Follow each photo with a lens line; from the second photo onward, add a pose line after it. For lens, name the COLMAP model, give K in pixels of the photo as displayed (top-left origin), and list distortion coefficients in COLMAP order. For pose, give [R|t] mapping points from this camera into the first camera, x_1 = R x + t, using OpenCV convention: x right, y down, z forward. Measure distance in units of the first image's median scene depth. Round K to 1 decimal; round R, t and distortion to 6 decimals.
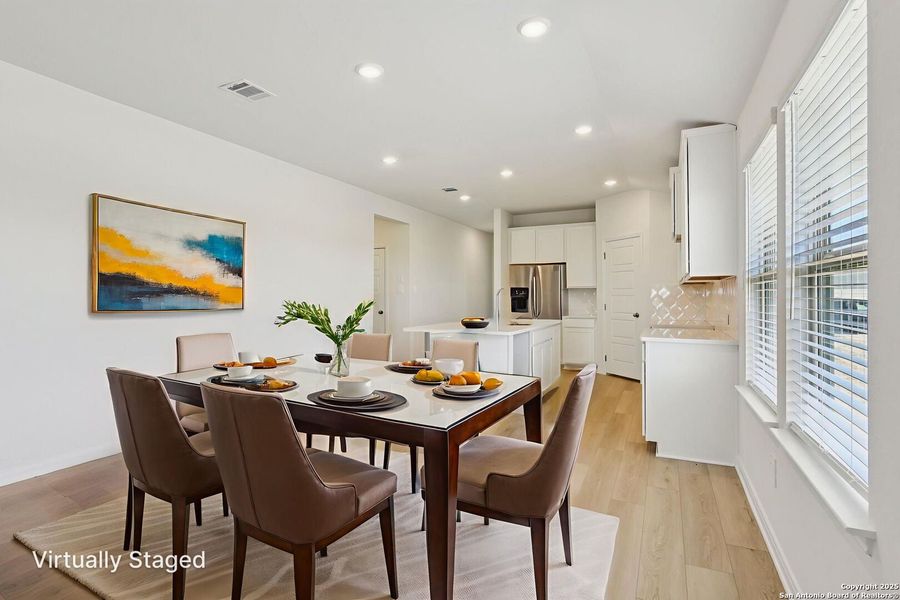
lens RADIAL K [[451.4, 0, 446.3], [0, 451.4, 293.0], [0, 0, 1]] dist [-0.012261, 0.000855]
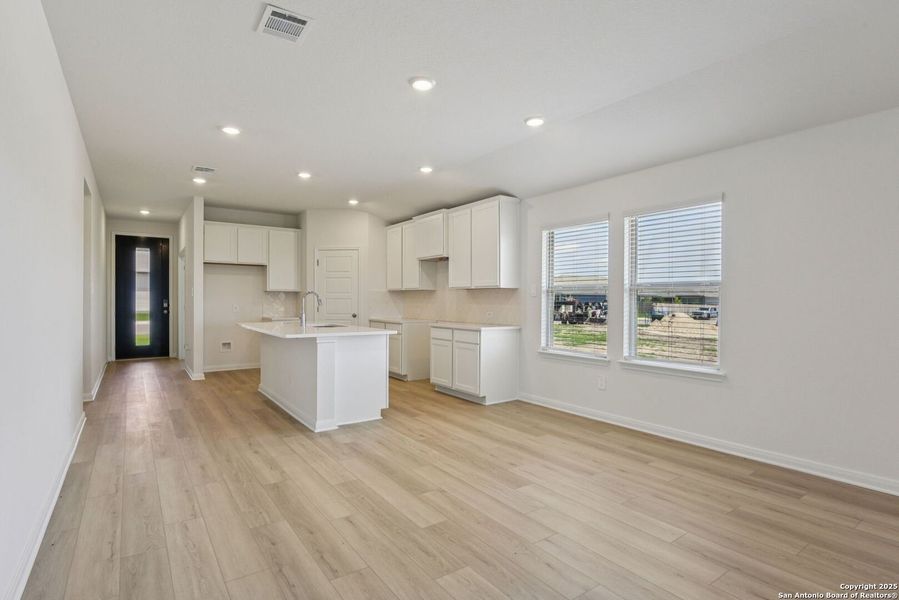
lens RADIAL K [[450.9, 0, 448.2], [0, 450.9, 302.5], [0, 0, 1]] dist [-0.012261, 0.000855]
pose [[0.488910, 0.000363, 0.872334, -0.434130], [-0.012272, 0.999904, 0.006462, 0.003403], [-0.872248, -0.013865, 0.488867, 0.174937]]
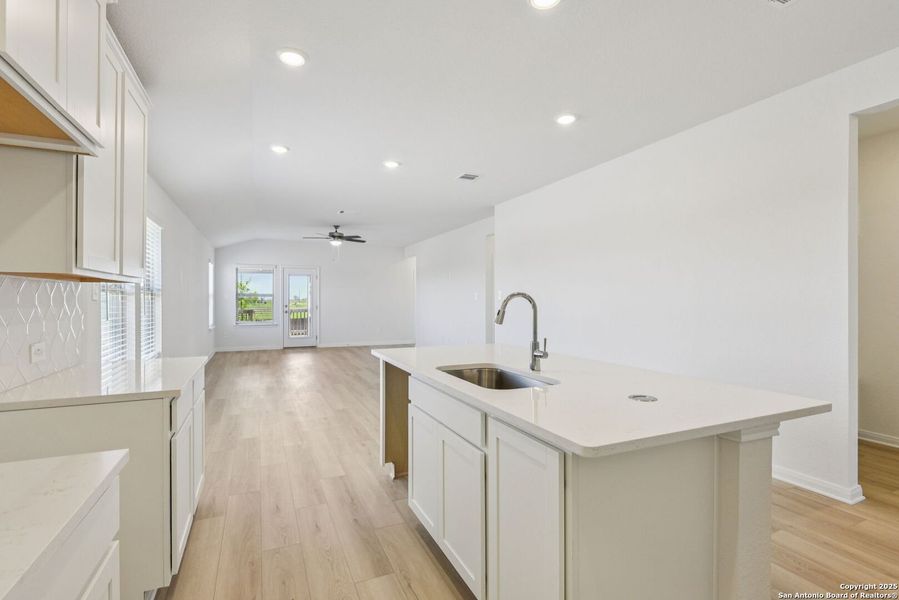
lens RADIAL K [[435.7, 0, 449.4], [0, 435.7, 304.1], [0, 0, 1]] dist [0.025973, 0.001179]
pose [[-0.649617, 0.011593, -0.760173, 0.358661], [0.003318, 0.999917, 0.012414, -0.003566], [0.760254, 0.005543, -0.649602, 0.885872]]
